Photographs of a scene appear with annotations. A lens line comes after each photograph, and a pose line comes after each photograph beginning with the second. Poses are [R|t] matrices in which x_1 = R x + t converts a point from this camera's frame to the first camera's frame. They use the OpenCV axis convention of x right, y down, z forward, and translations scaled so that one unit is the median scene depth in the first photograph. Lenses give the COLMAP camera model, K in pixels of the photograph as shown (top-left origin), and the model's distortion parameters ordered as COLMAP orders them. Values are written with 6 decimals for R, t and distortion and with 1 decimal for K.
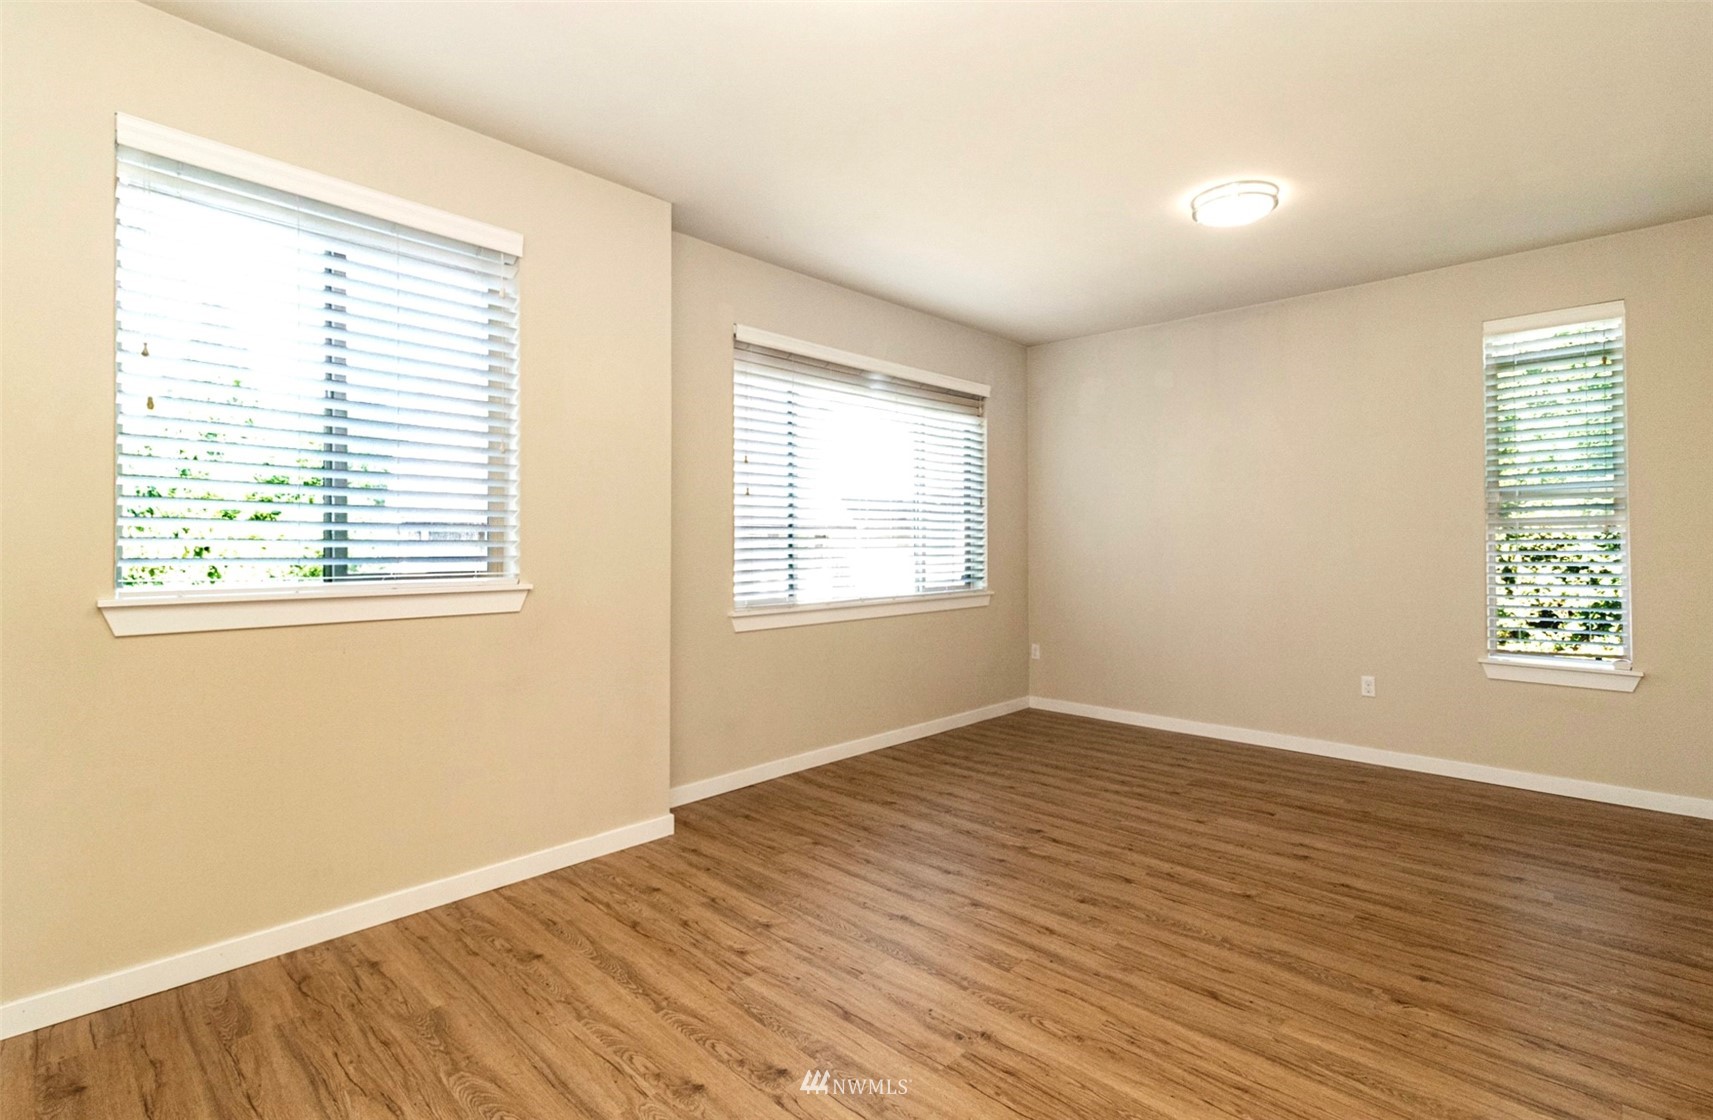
lens RADIAL K [[793.0, 0, 856.6], [0, 793.0, 541.9], [0, 0, 1]] dist [0.000207, 0.000020]
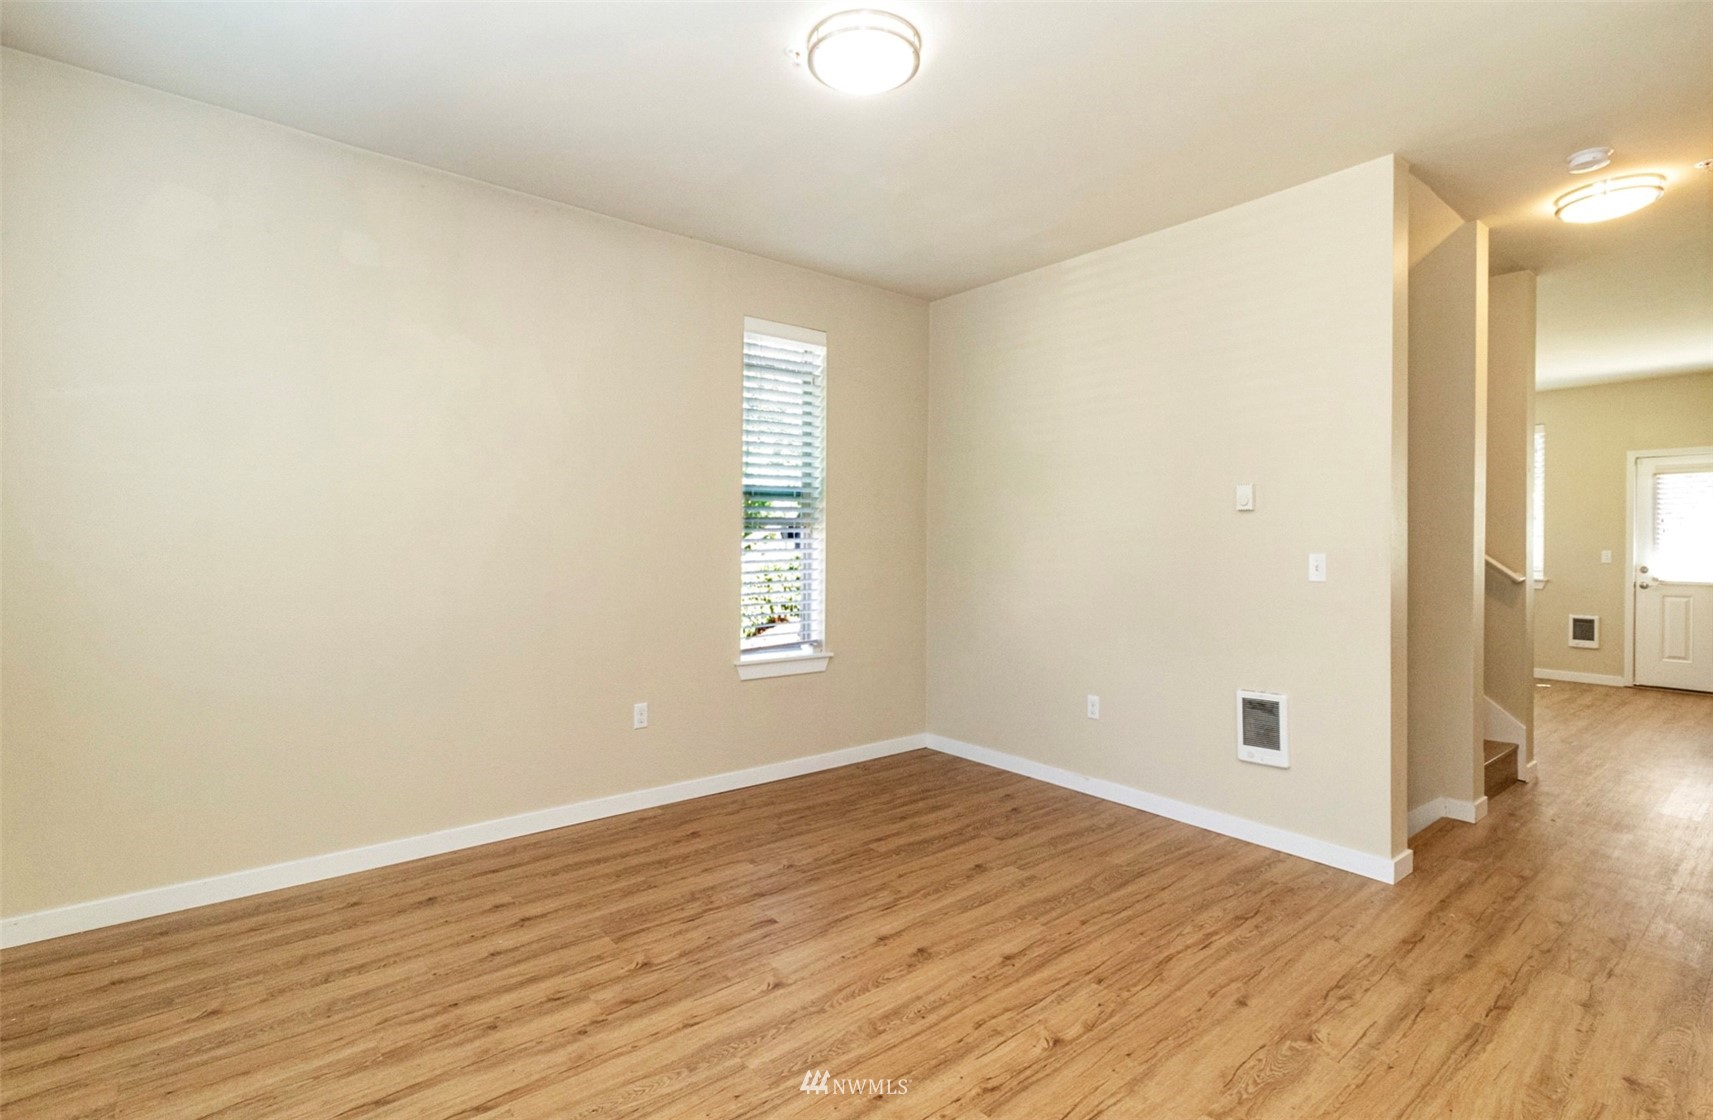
lens RADIAL K [[801.7, 0, 848.2], [0, 801.7, 533.7], [0, 0, 1]] dist [0.004498, 0.000765]
pose [[0.112539, 0.013973, 0.993549, -0.200494], [-0.012557, 0.999841, -0.012639, 0.001925], [-0.993568, -0.011053, 0.112696, 0.883715]]
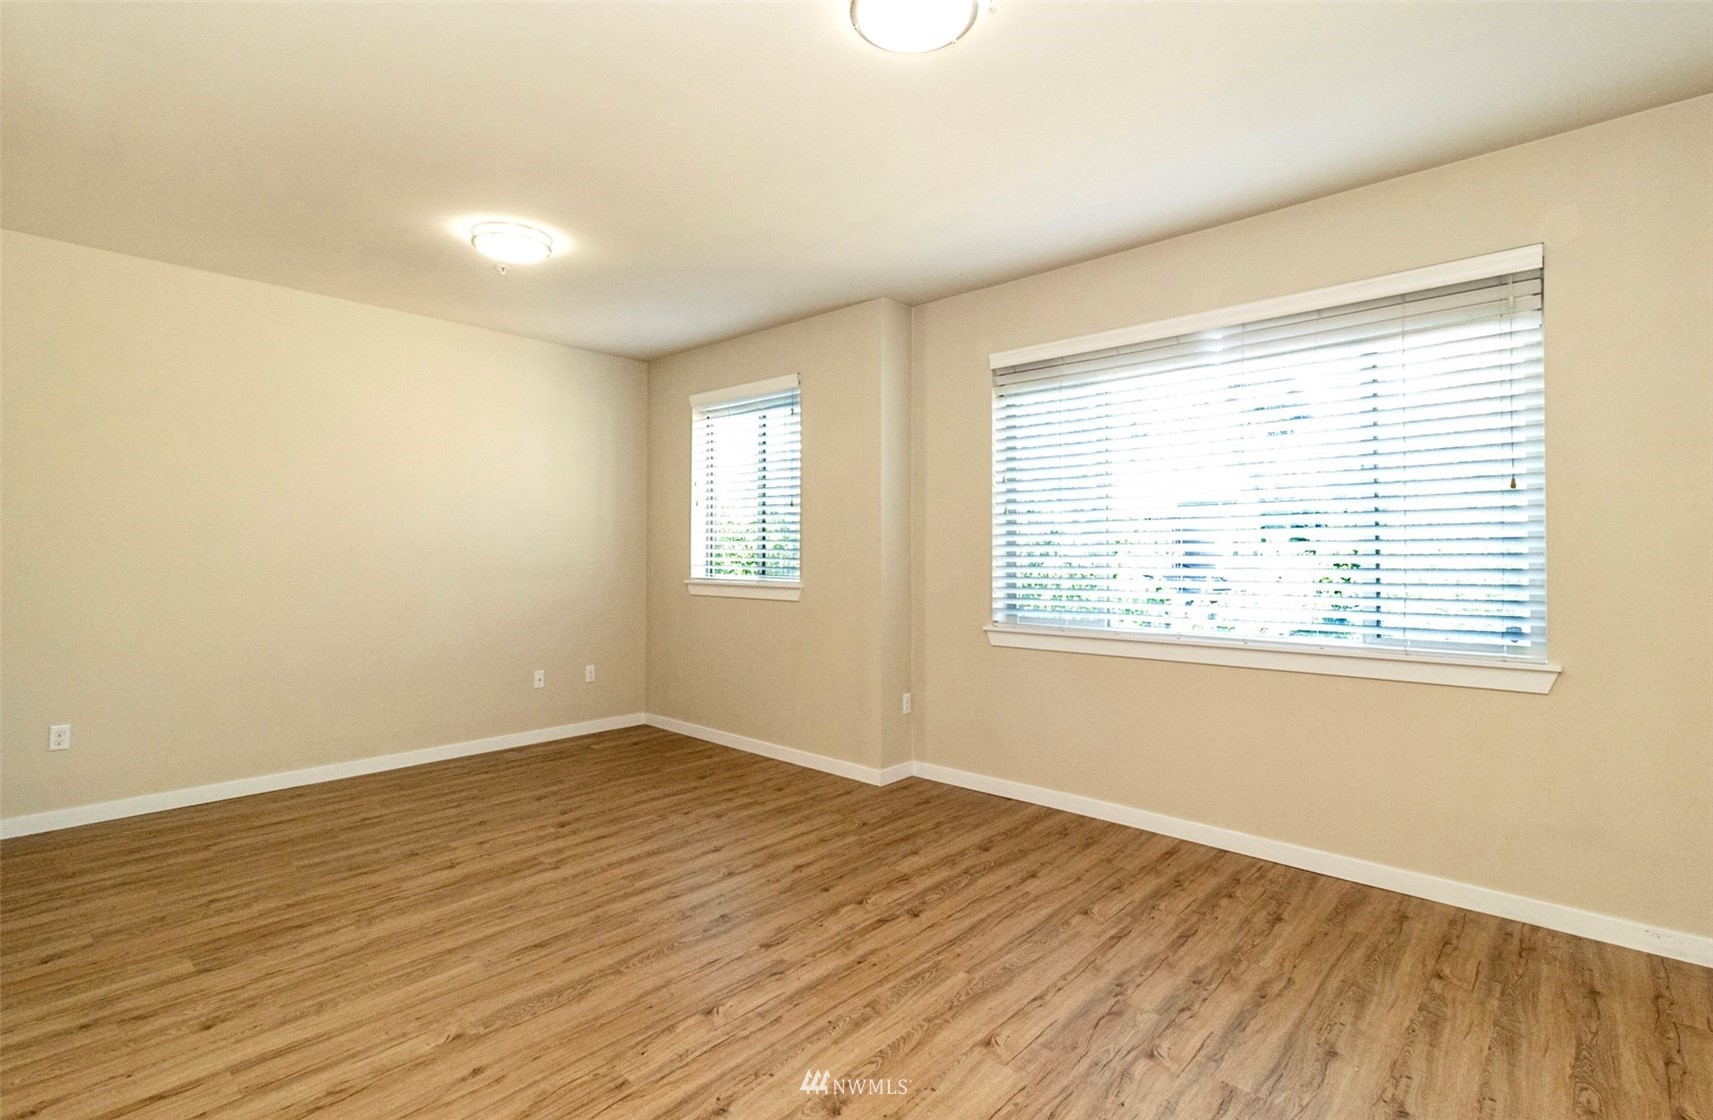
lens RADIAL K [[801.7, 0, 848.2], [0, 801.7, 533.7], [0, 0, 1]] dist [0.004498, 0.000765]
pose [[0.023837, -0.024664, -0.999412, 1.036861], [-0.003683, 0.999687, -0.024759, -0.005893], [0.999709, 0.004271, 0.023738, 0.889484]]
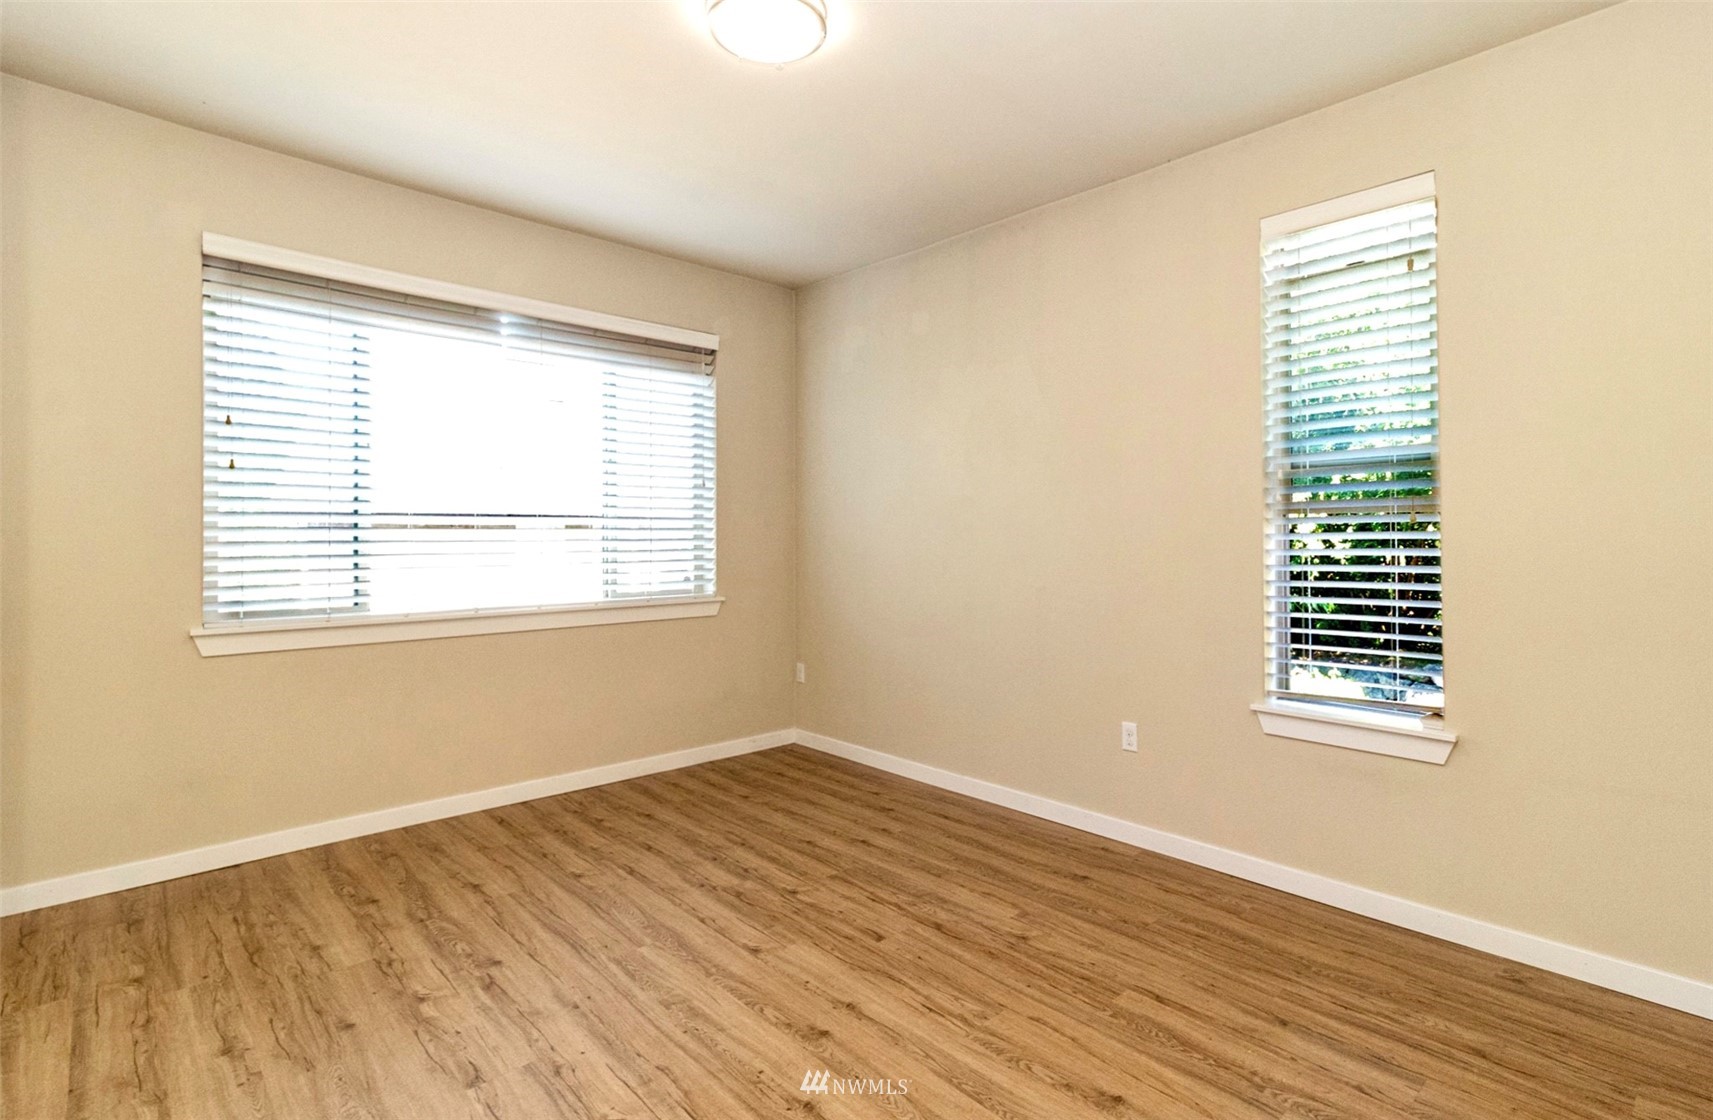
lens RADIAL K [[821.9, 0, 866.3], [0, 821.9, 531.9], [0, 0, 1]] dist [0.004004, 0.001480]
pose [[0.998566, 0.002102, -0.053488, 0.567821], [-0.002283, 0.999992, -0.003334, 0.000018], [0.053481, 0.003452, 0.998563, 0.309970]]
